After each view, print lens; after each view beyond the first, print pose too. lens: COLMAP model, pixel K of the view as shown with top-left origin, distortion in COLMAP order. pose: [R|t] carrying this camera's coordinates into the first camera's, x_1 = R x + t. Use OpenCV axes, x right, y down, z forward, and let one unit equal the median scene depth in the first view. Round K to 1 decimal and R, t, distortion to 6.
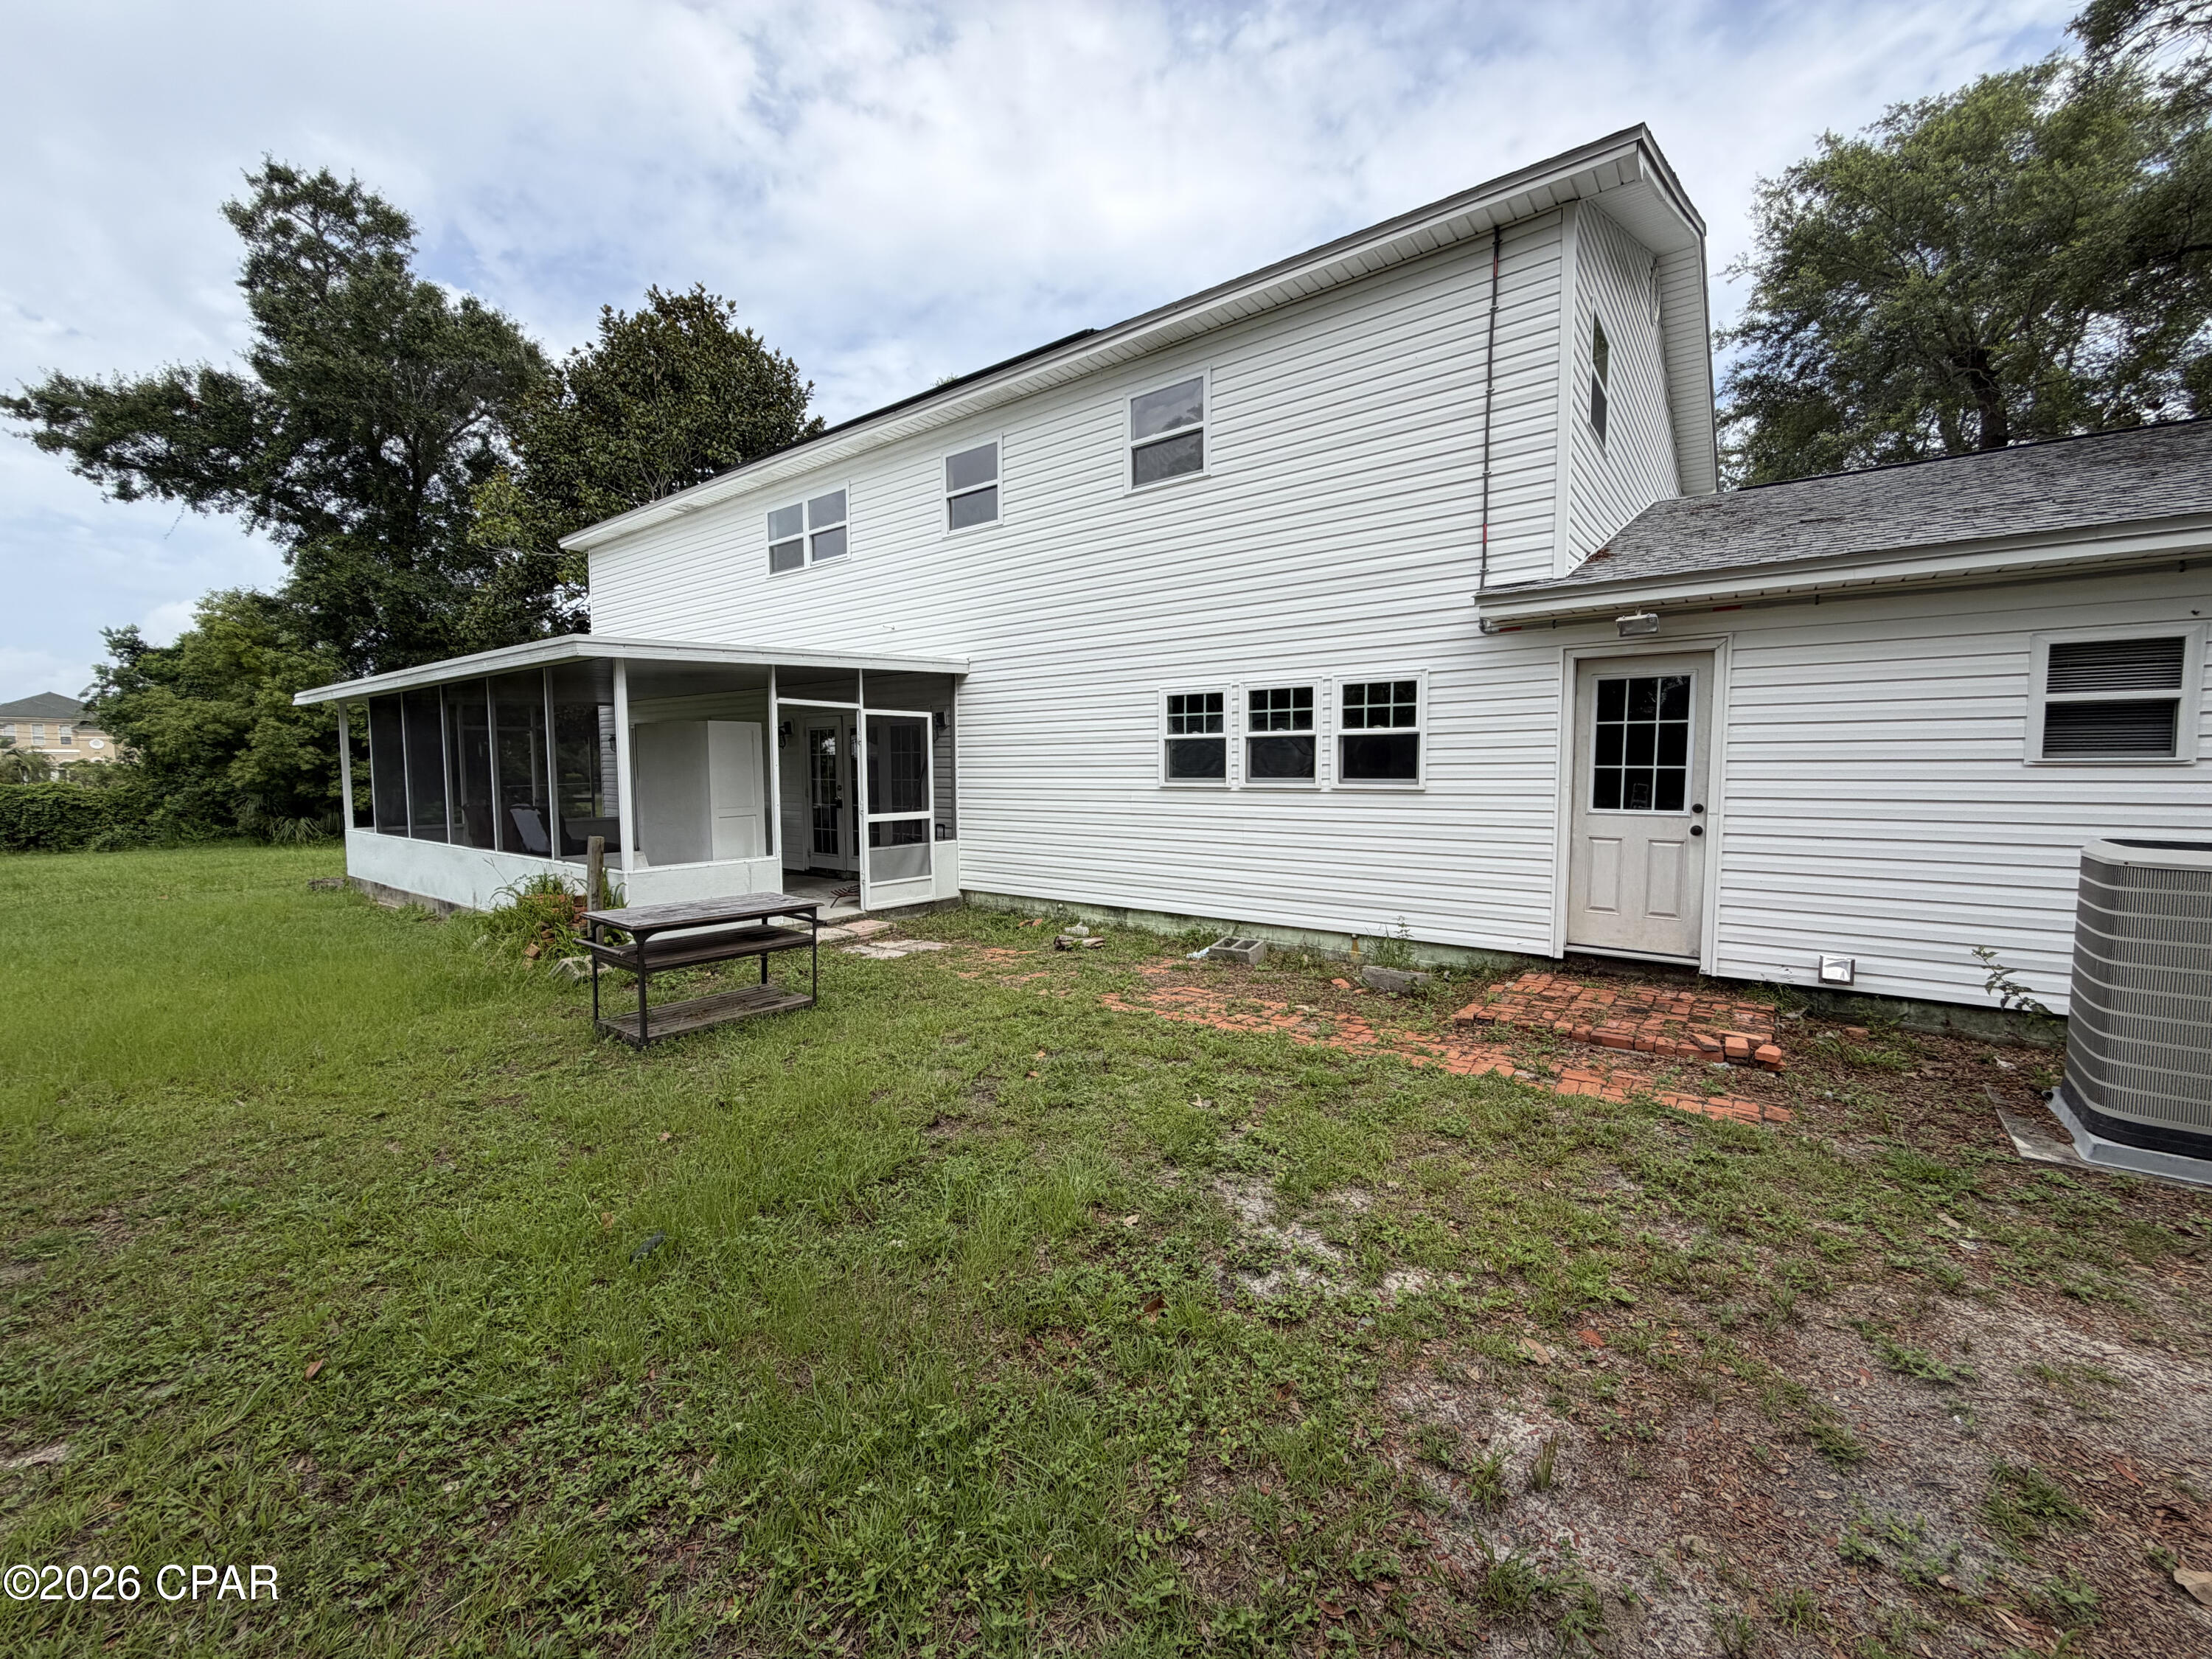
lens RADIAL K [[884.2, 0, 1104.0], [0, 884.2, 834.7], [0, 0, 1]] dist [0.000311, 0.000179]
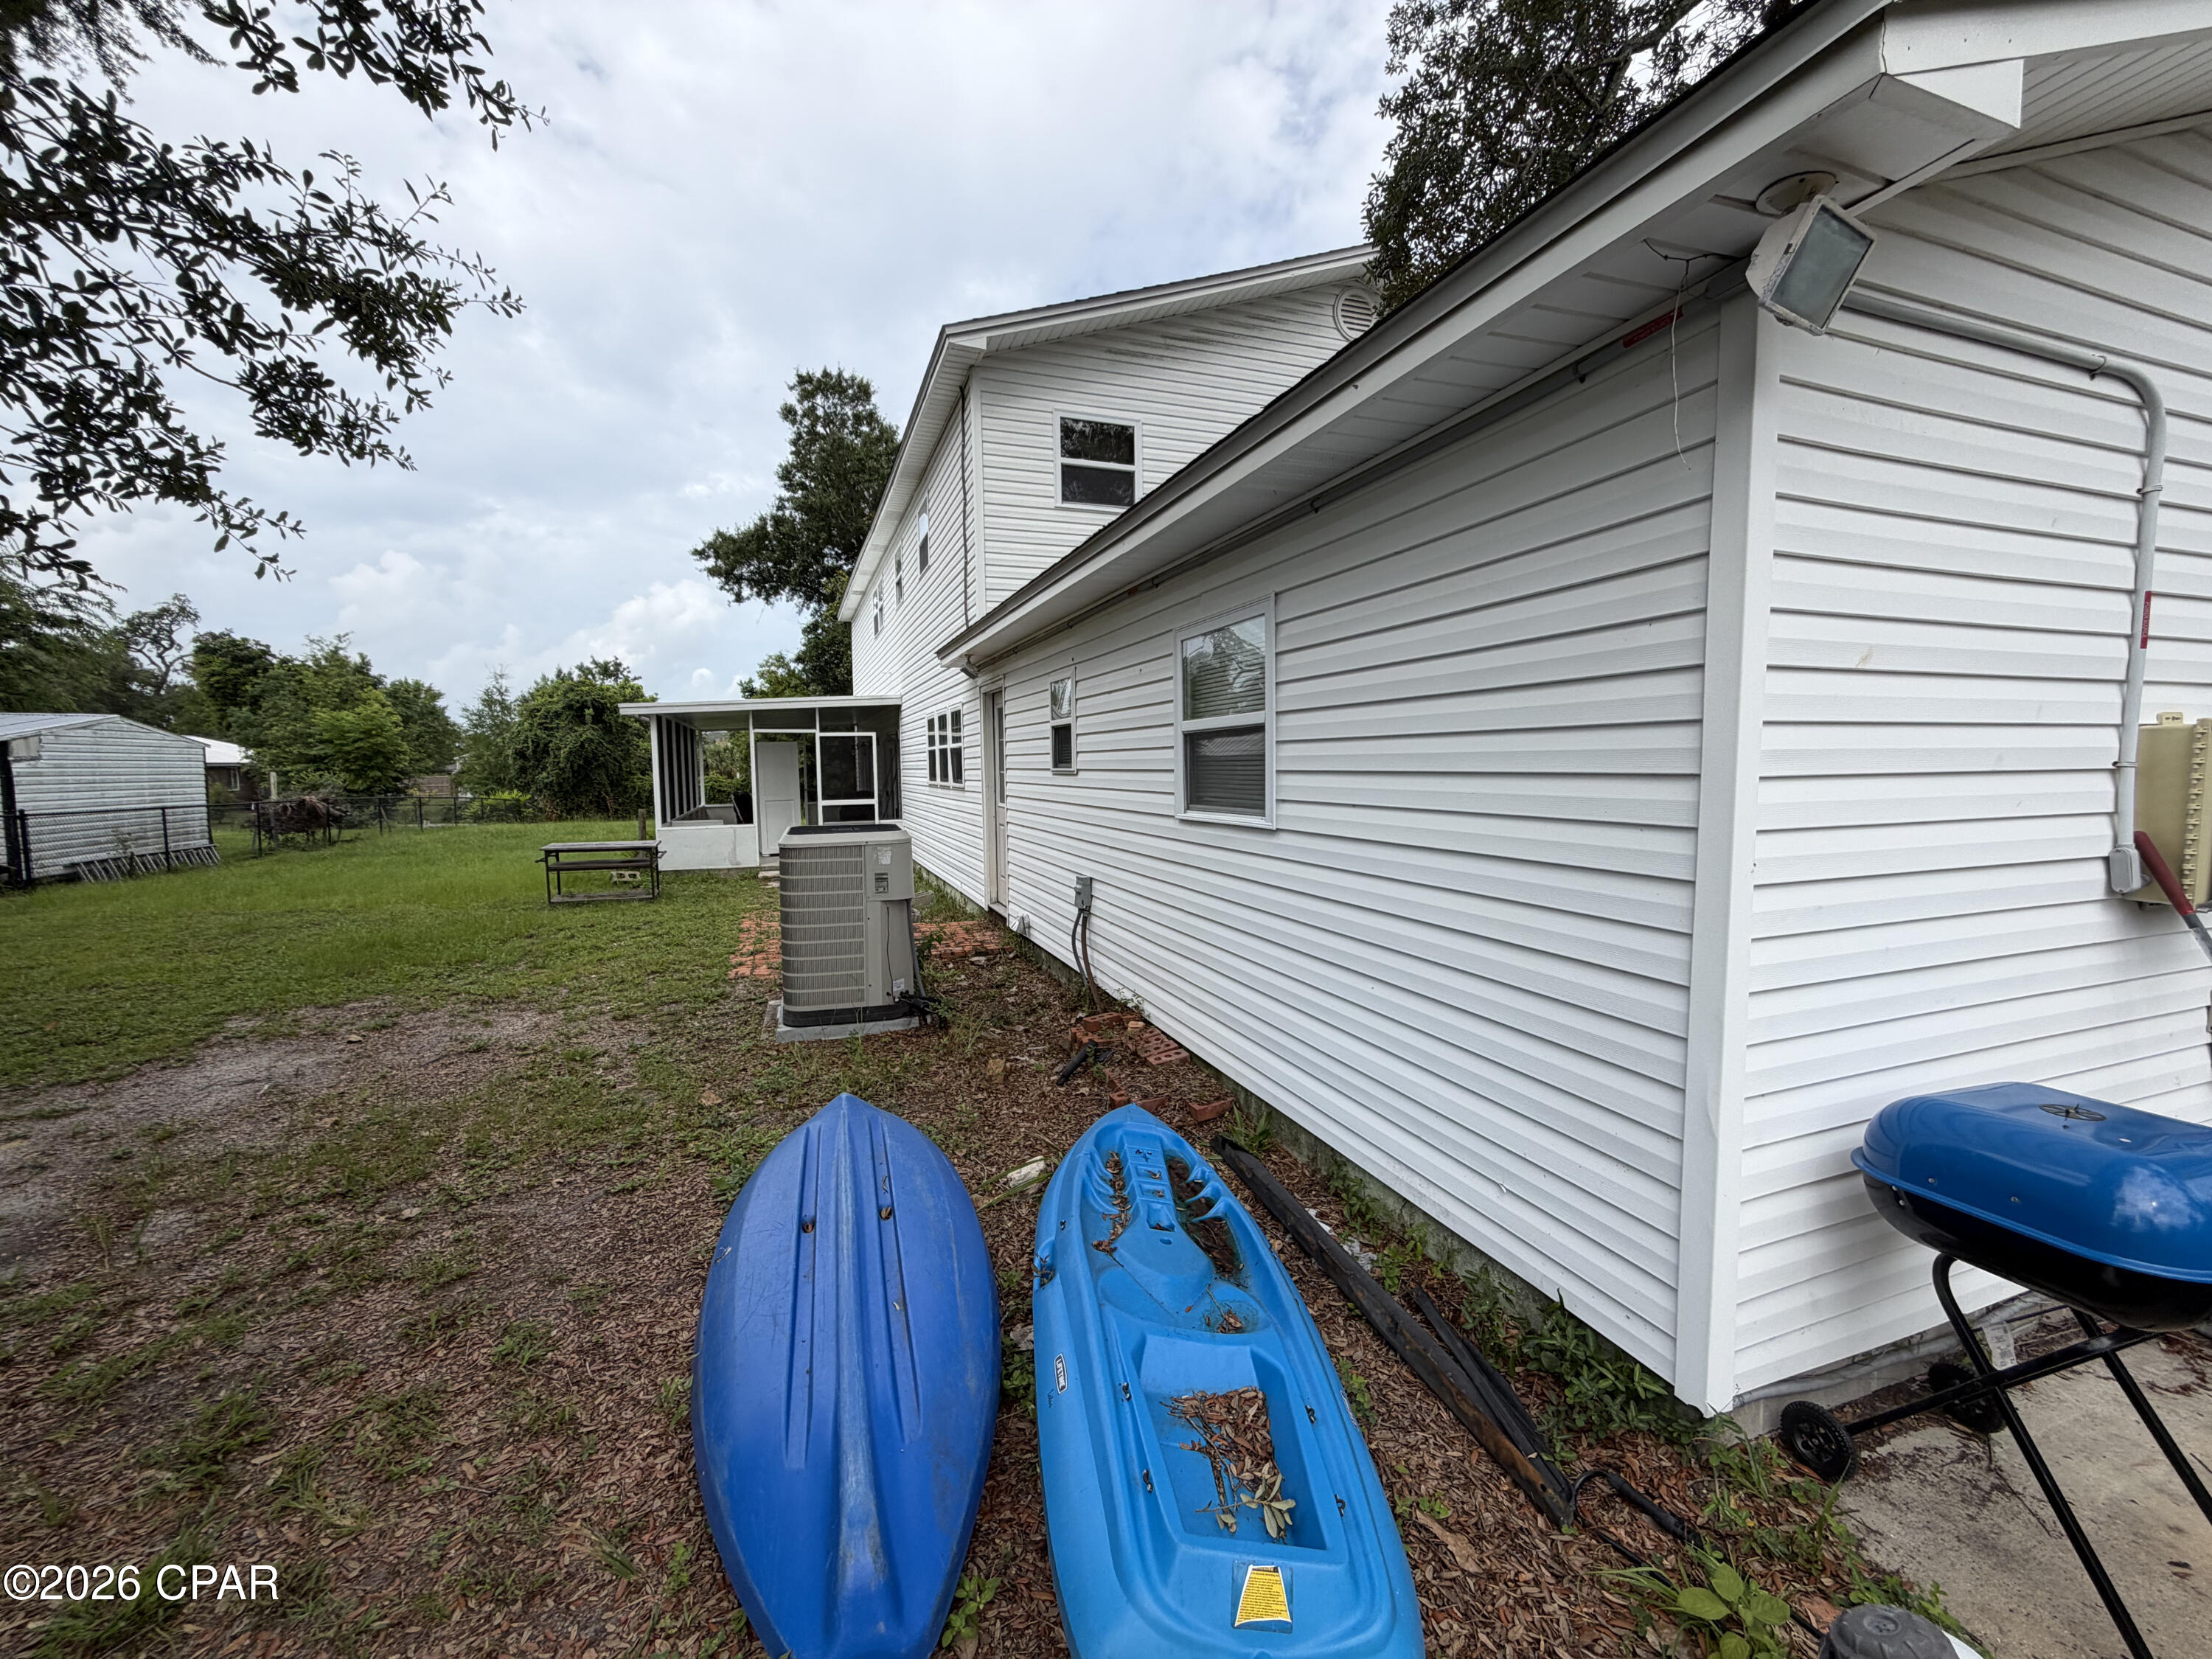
lens RADIAL K [[884.2, 0, 1105.6], [0, 884.2, 833.5], [0, 0, 1]] dist [0.000311, 0.000179]
pose [[0.845819, 0.034509, -0.532353, 0.345758], [-0.030534, 0.999401, 0.016271, -0.002184], [0.532596, 0.002493, 0.846366, -0.013028]]
